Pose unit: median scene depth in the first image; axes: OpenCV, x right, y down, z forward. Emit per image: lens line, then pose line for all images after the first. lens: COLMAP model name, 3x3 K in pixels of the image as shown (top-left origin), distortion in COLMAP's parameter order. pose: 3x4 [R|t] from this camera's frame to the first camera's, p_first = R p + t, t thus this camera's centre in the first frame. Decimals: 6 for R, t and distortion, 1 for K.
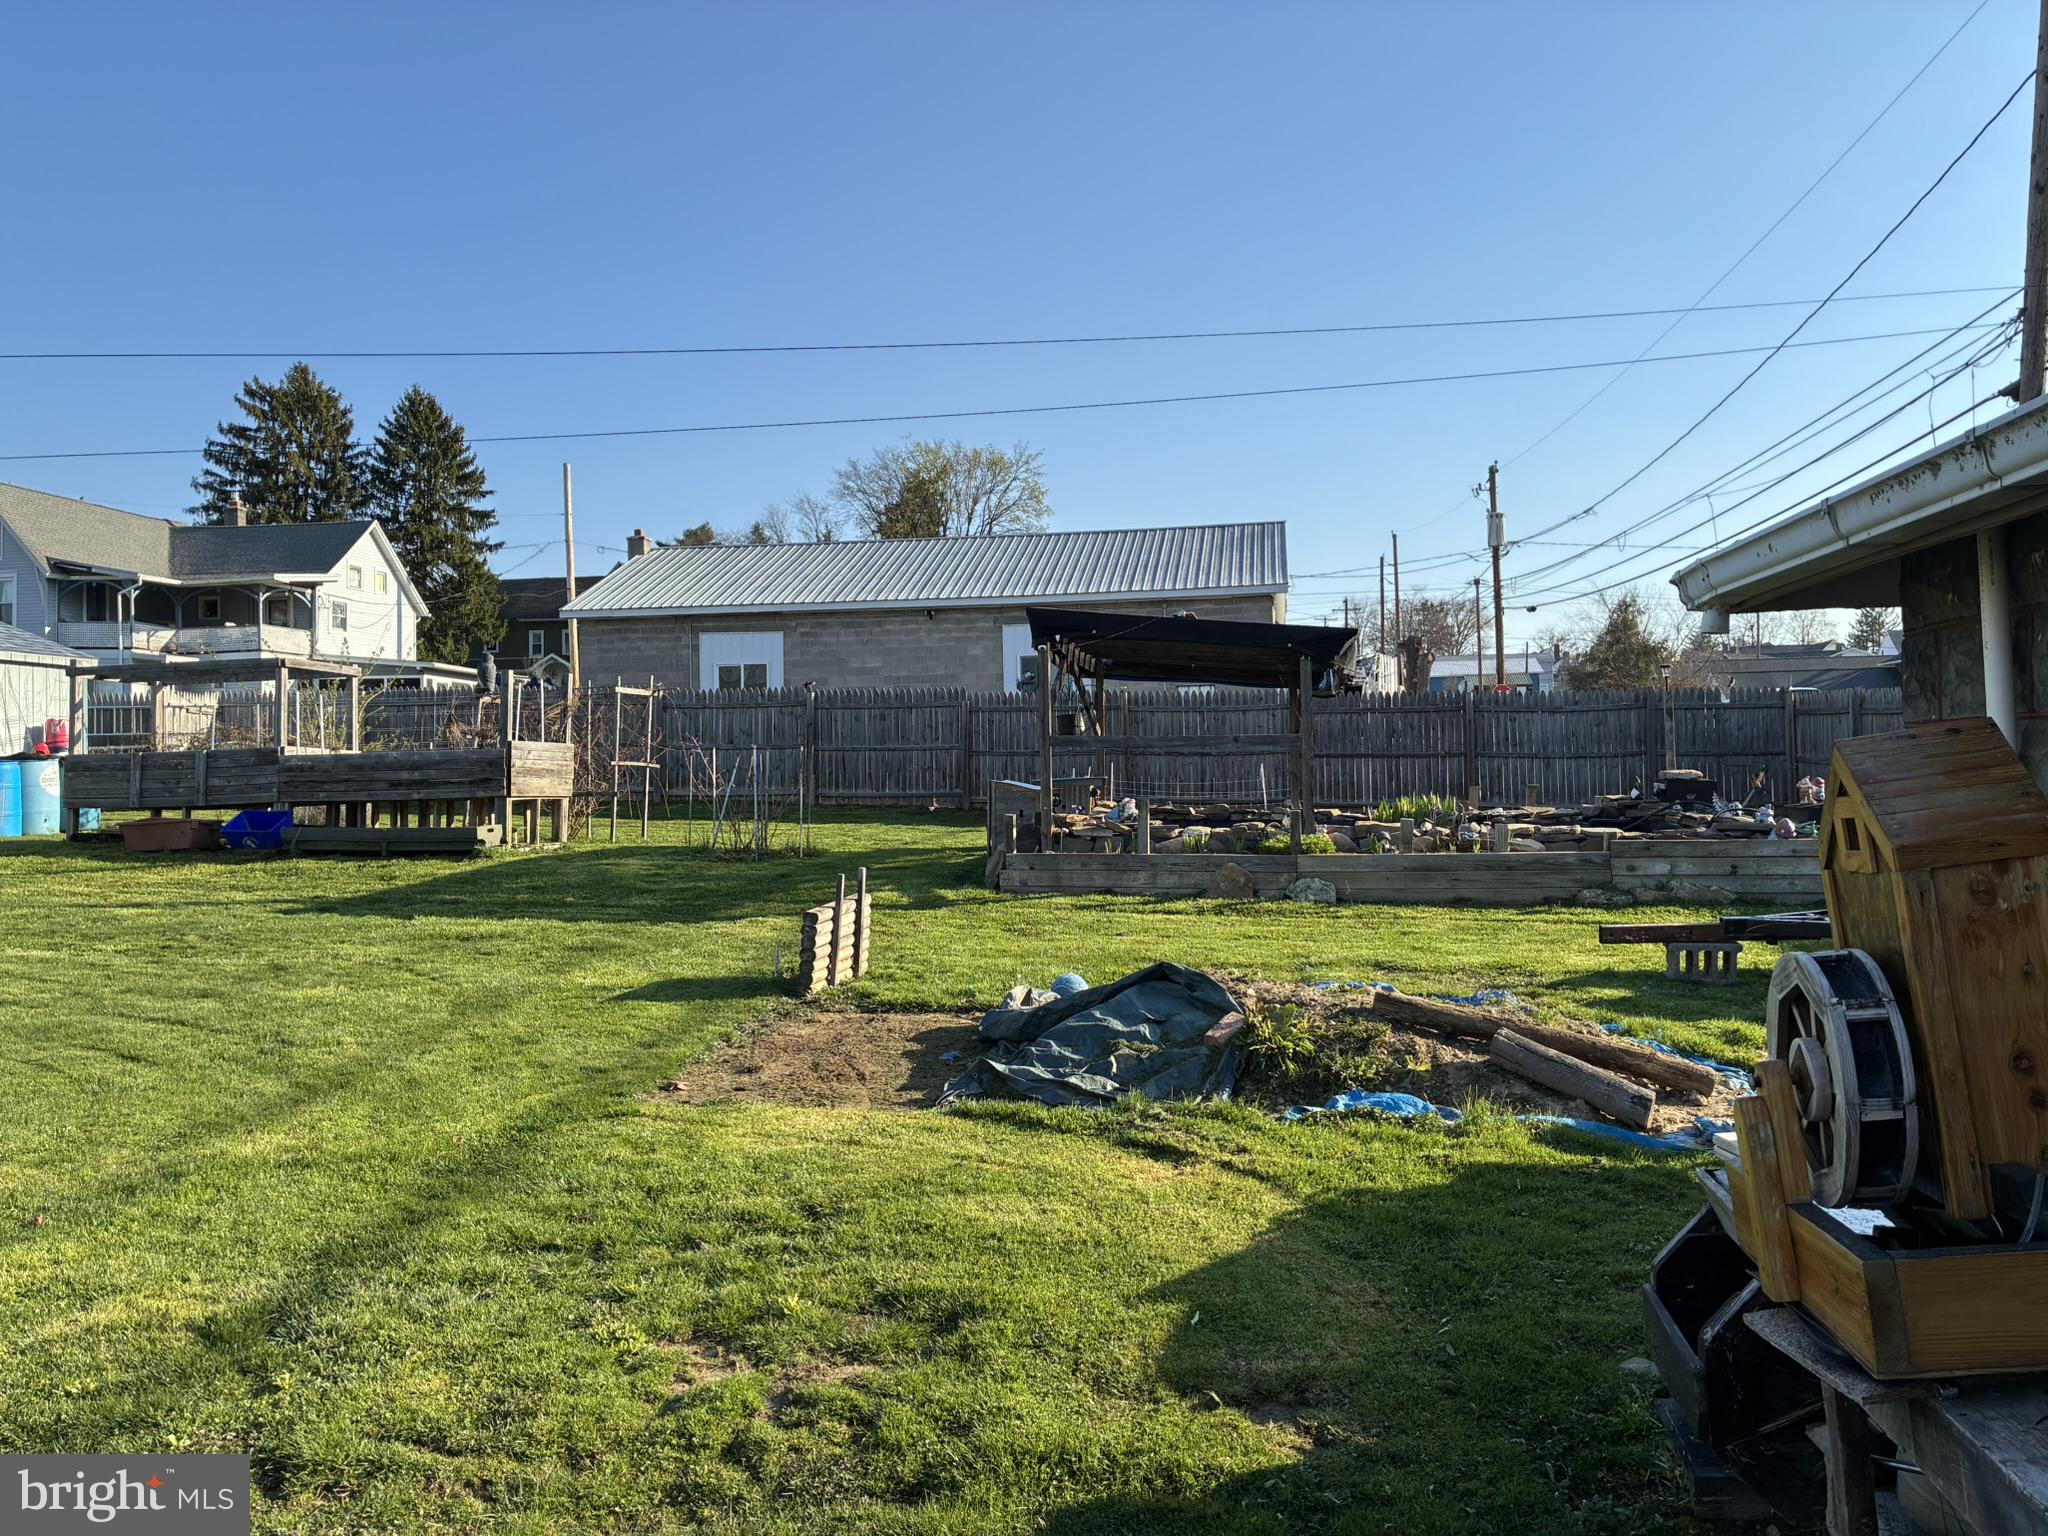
lens RADIAL K [[1550.2, 0, 1027.2], [0, 1550.2, 746.9], [0, 0, 1]] dist [0.068538, -0.076803]
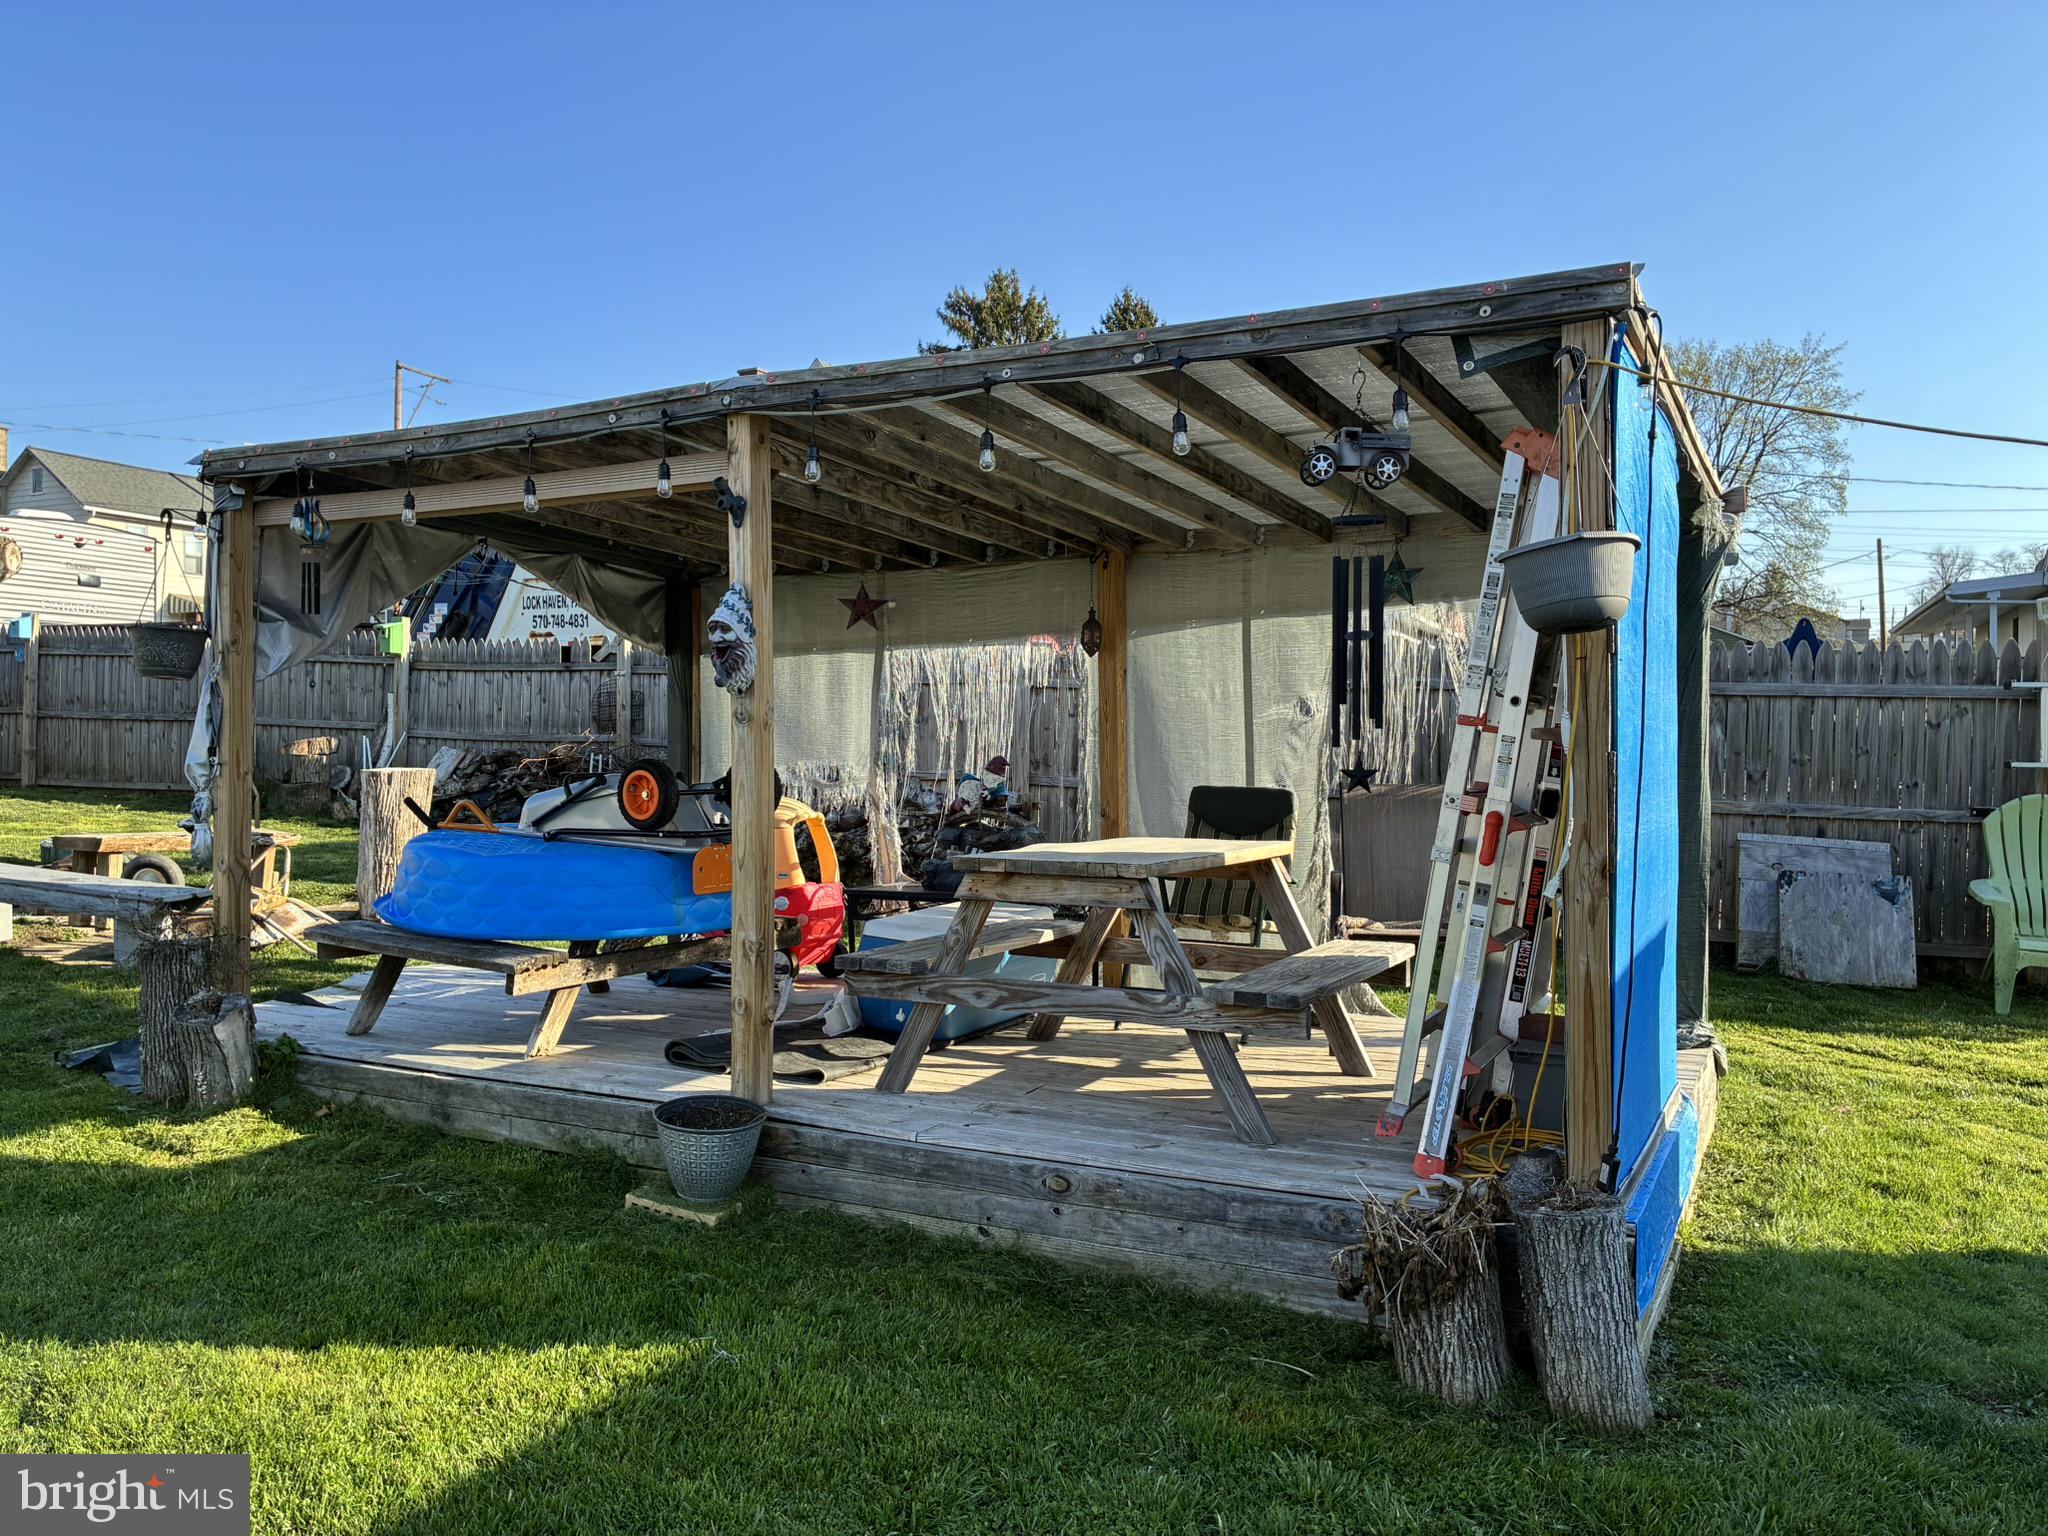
lens RADIAL K [[1569.3, 0, 1034.1], [0, 1569.3, 713.3], [0, 0, 1]] dist [0.010109, 0.004382]
pose [[0.966470, 0.011210, -0.256534, -0.815099], [-0.010956, 0.999937, 0.002420, -0.017869], [0.256545, 0.000472, 0.966532, 0.644764]]
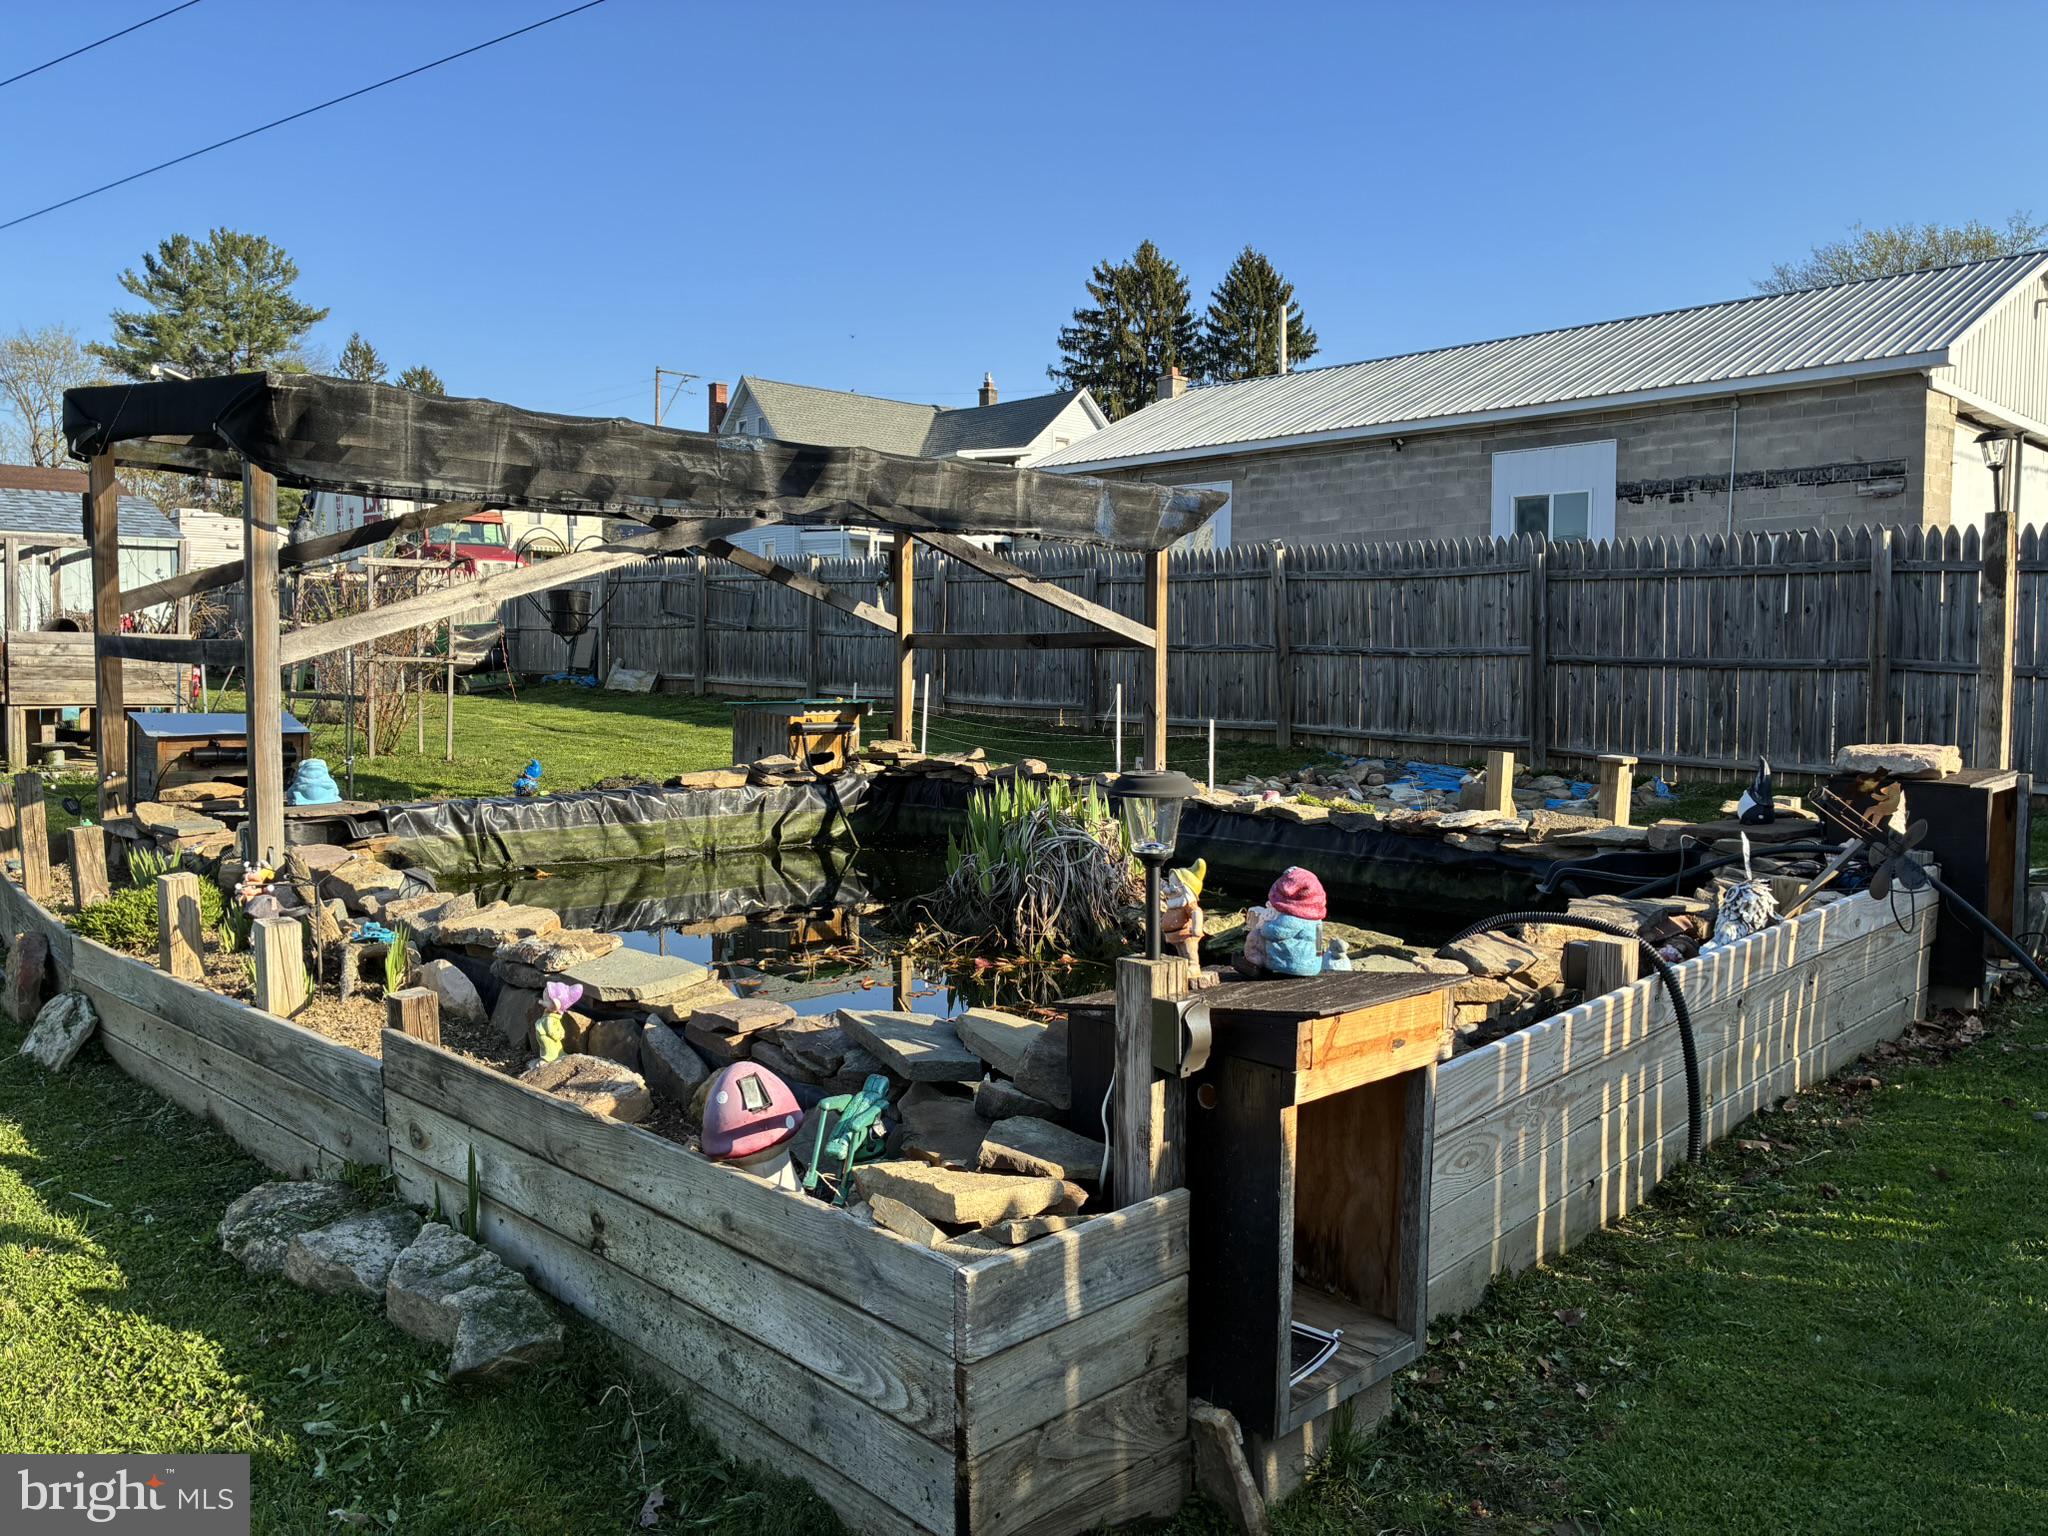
lens RADIAL K [[1551.0, 0, 1031.0], [0, 1551.0, 761.1], [0, 0, 1]] dist [0.012963, -0.011180]
pose [[0.802627, 0.058104, -0.593645, 0.347291], [-0.002750, 0.995594, 0.093727, -0.009348], [0.596476, -0.073595, 0.799250, 0.460562]]
